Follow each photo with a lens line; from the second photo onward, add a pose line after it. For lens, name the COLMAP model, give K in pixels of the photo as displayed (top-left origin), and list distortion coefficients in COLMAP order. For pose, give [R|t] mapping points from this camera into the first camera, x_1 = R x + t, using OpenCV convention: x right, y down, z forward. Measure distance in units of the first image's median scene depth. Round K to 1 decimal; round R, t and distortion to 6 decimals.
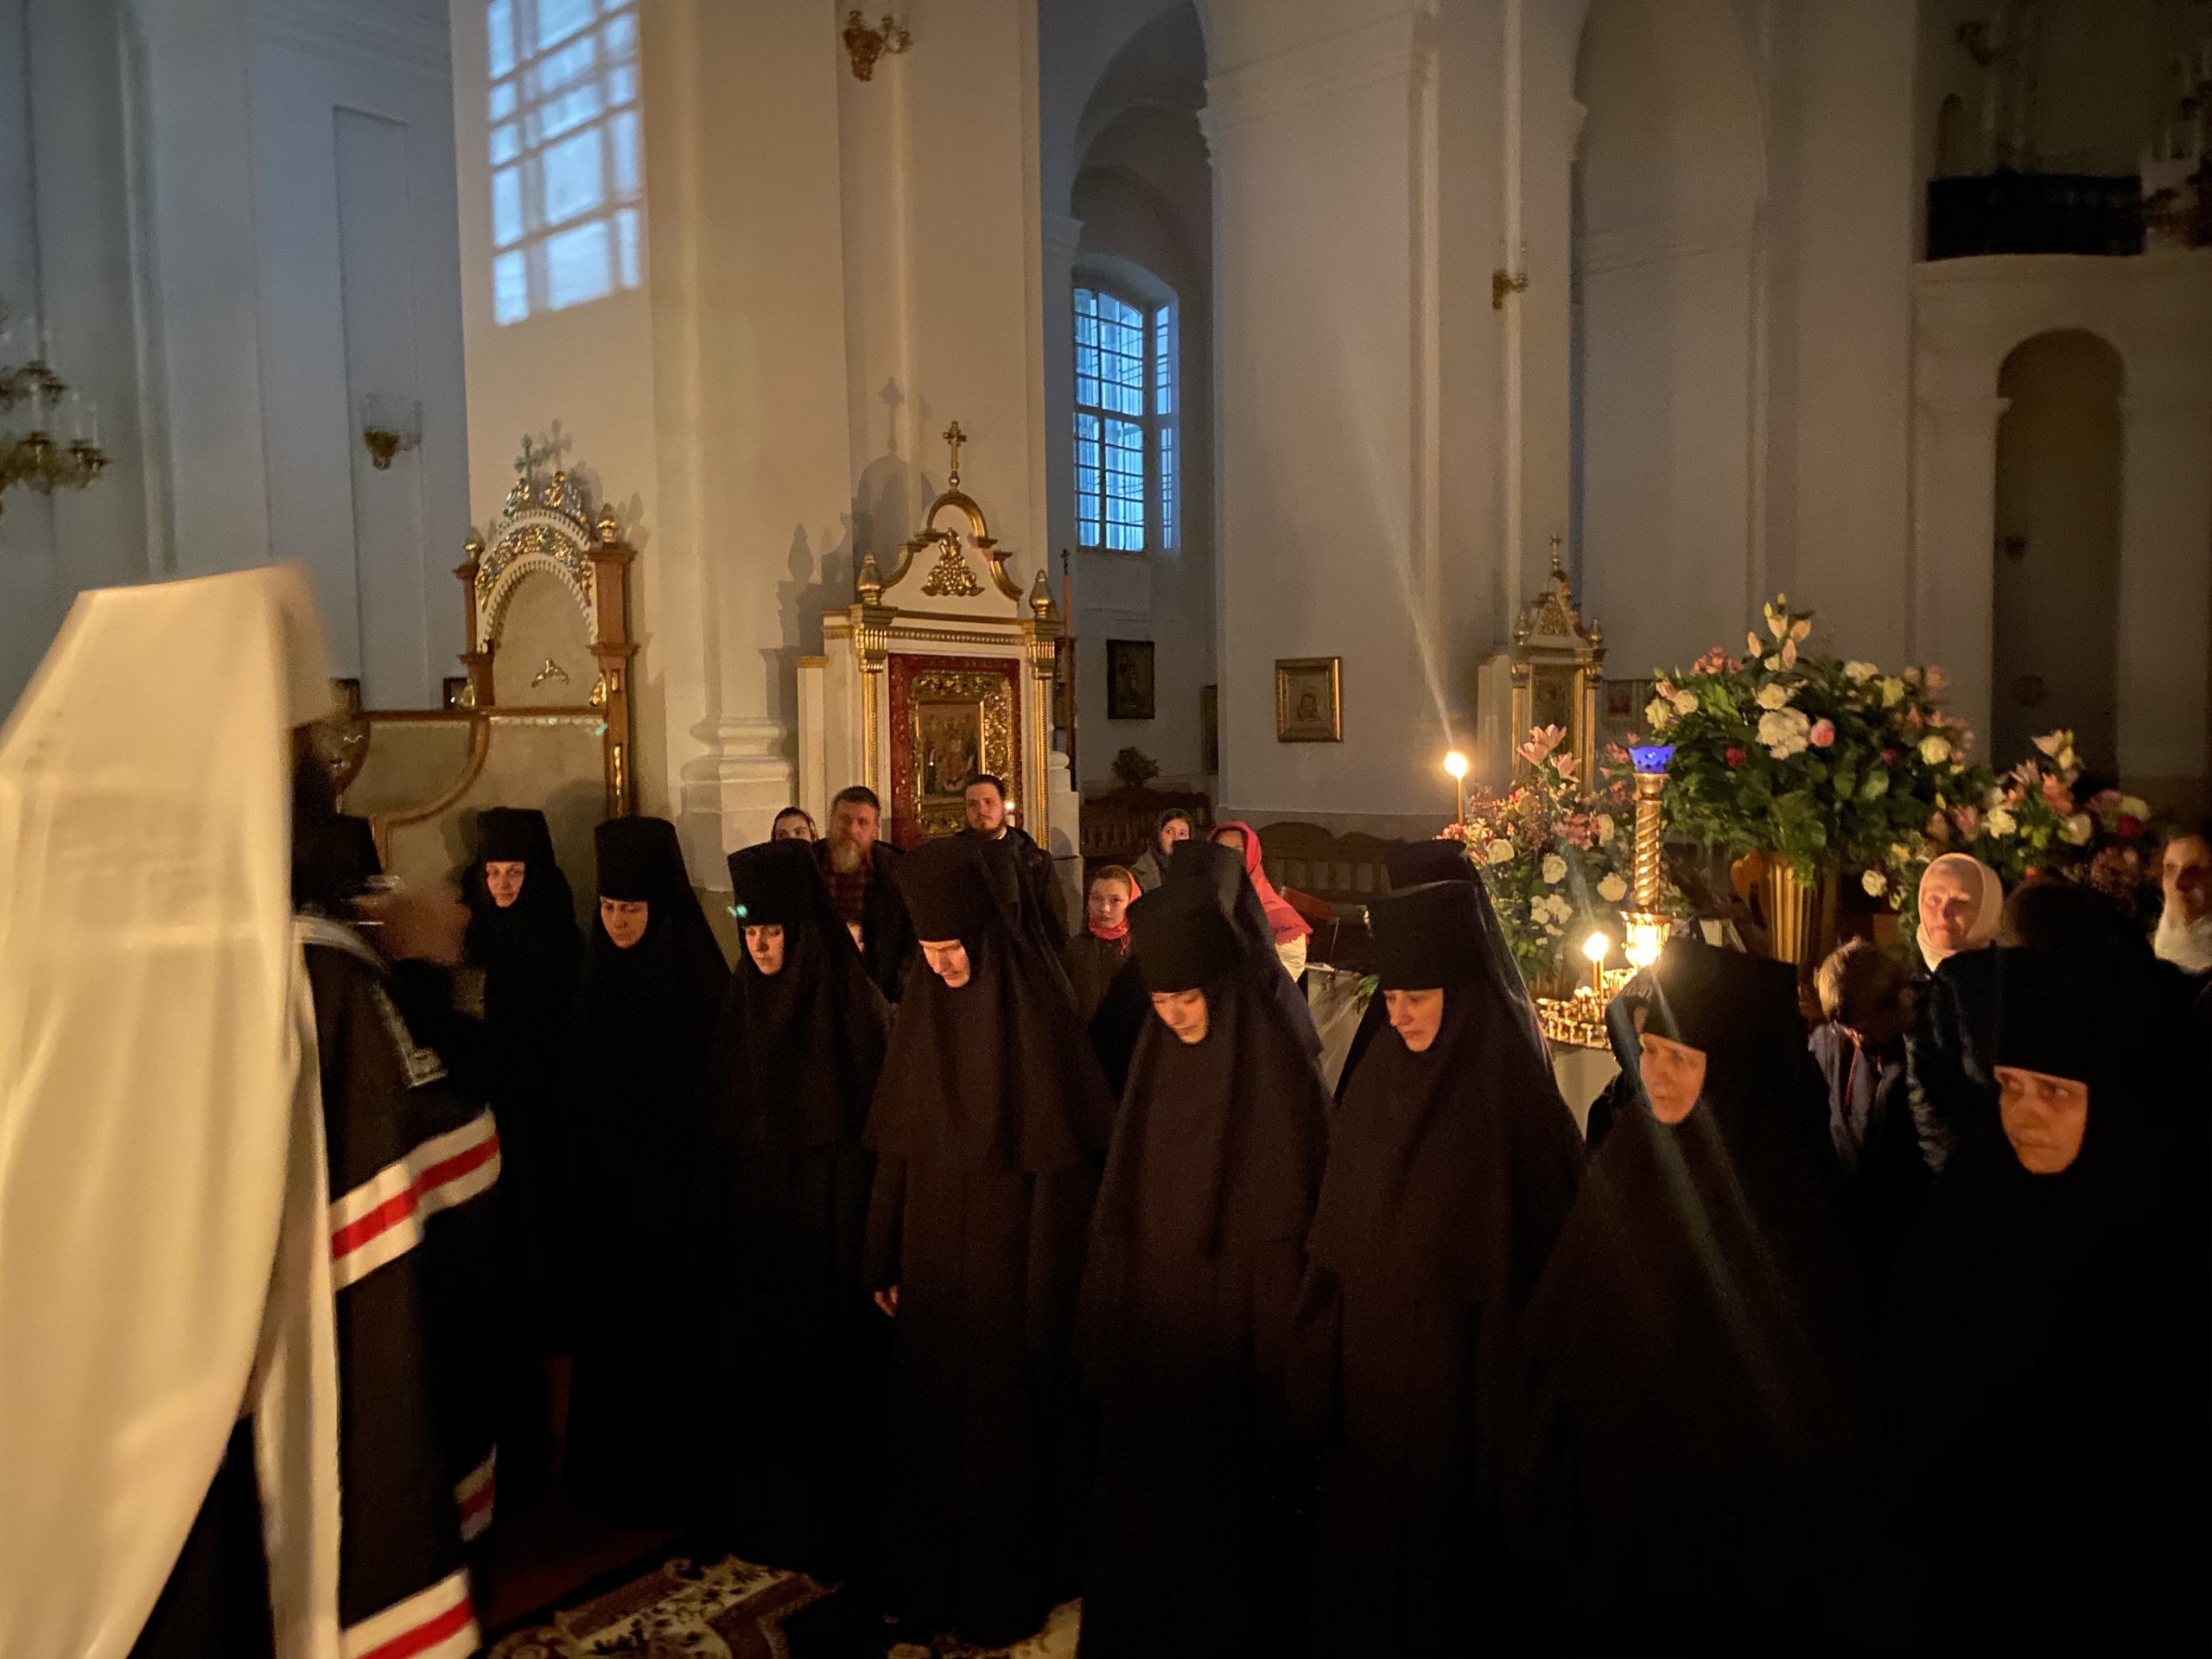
lens RADIAL K [[1665.9, 0, 1103.0], [0, 1665.9, 871.3], [0, 0, 1]] dist [0.026945, -0.032834]
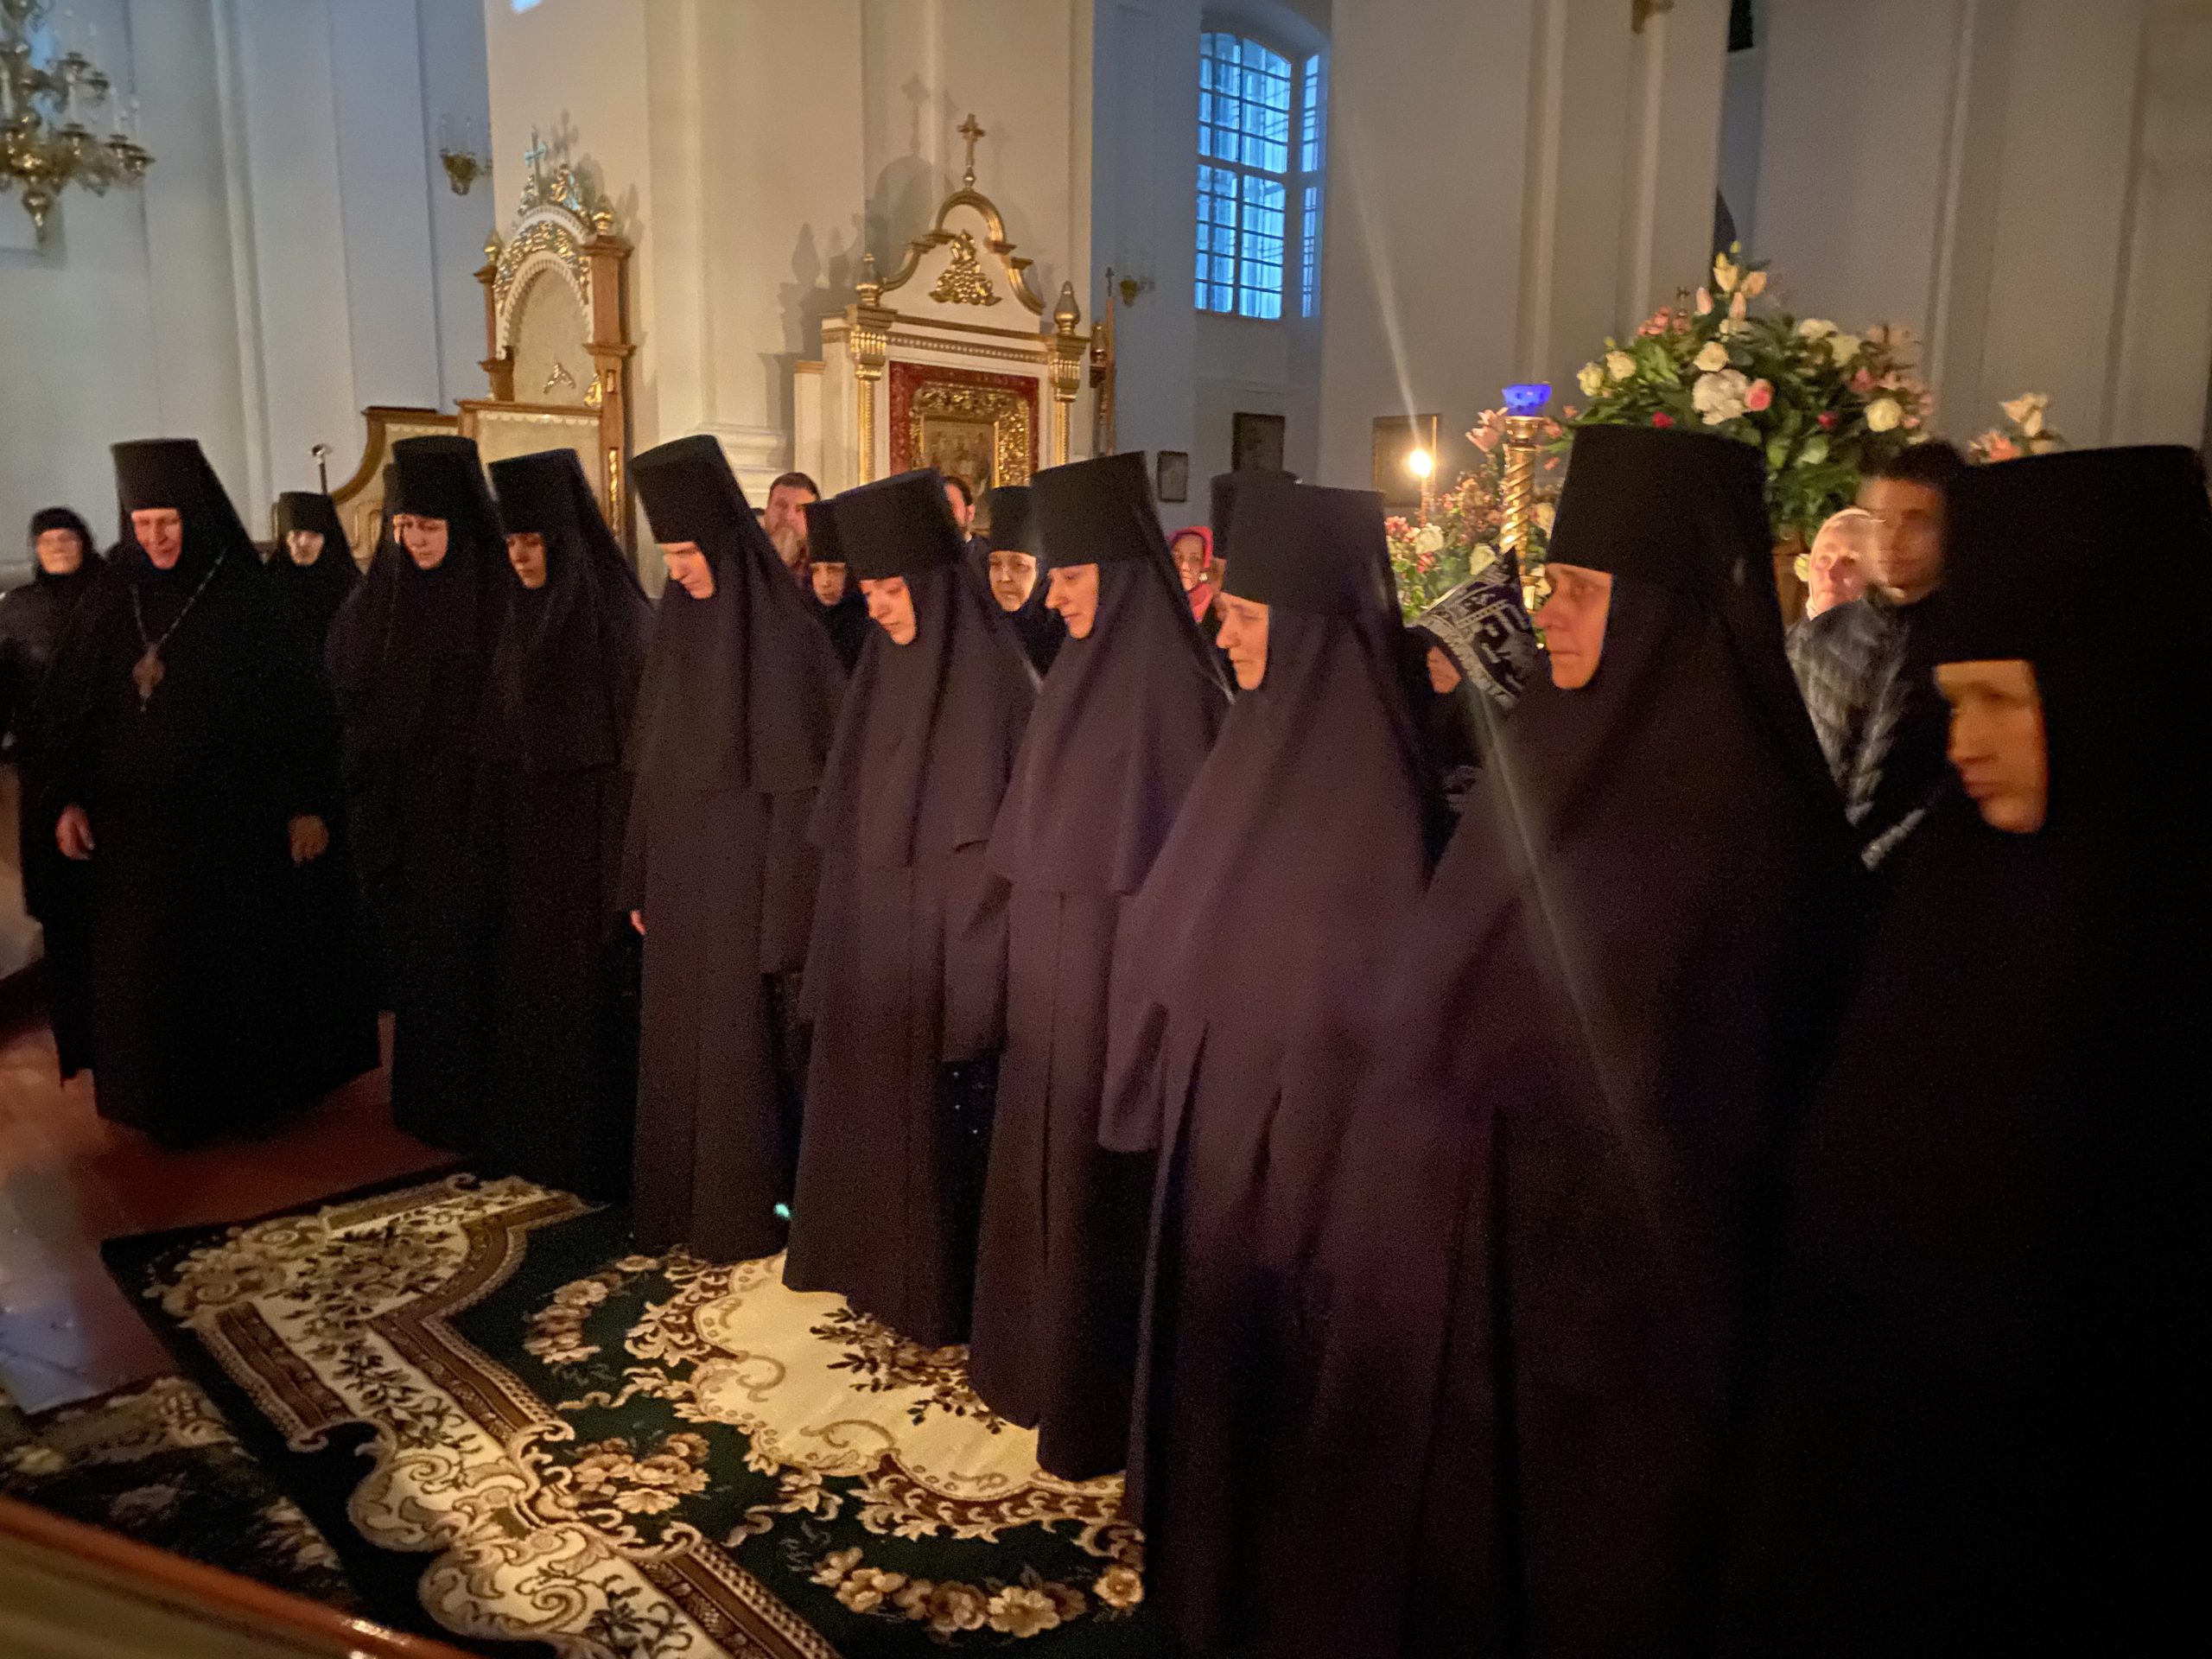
lens RADIAL K [[1665.9, 0, 1109.6], [0, 1665.9, 846.4], [0, 0, 1]] dist [0.026945, -0.032834]
pose [[0.993300, 0.047783, -0.105219, 0.112510], [-0.037497, 0.994513, 0.097659, 0.049503], [0.109308, -0.093060, 0.989642, 0.030219]]
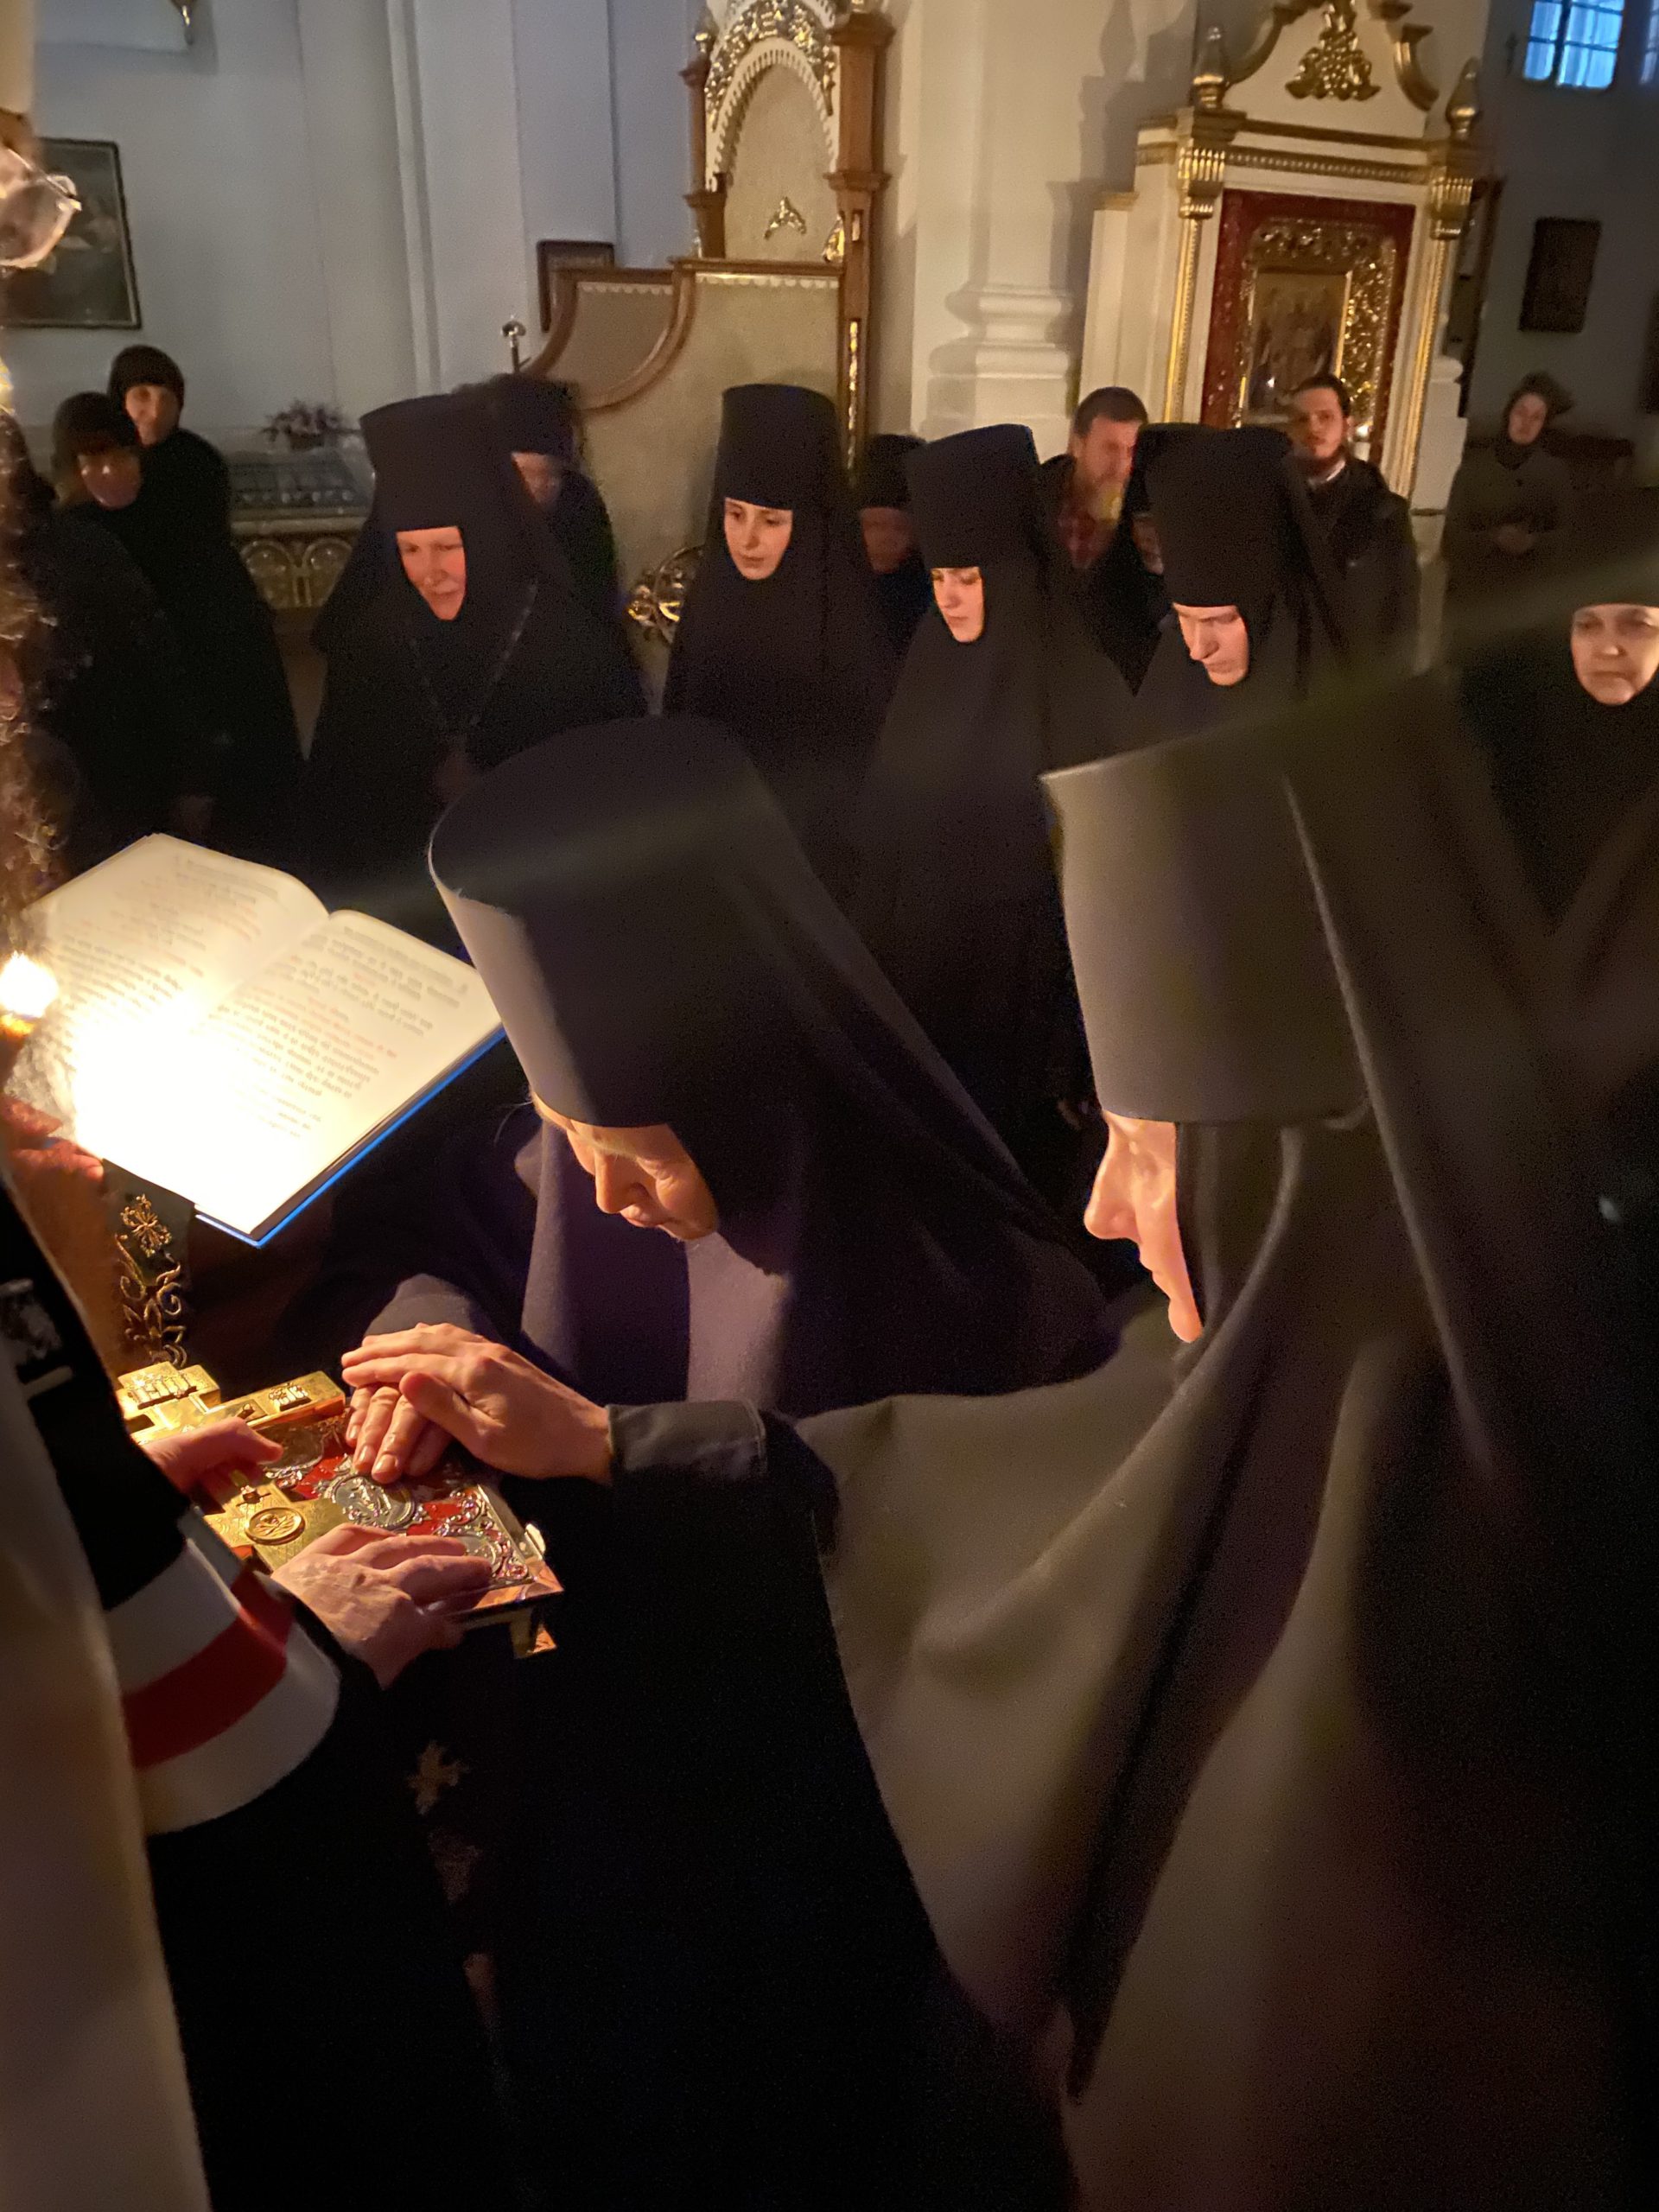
lens RADIAL K [[1665.9, 0, 858.0], [0, 1665.9, 1112.0], [0, 0, 1]] dist [0.026945, -0.032834]
pose [[0.943430, 0.164179, -0.288072, -0.005981], [-0.057669, 0.936812, 0.345047, 0.000190], [0.326518, -0.308915, 0.893284, 0.189380]]
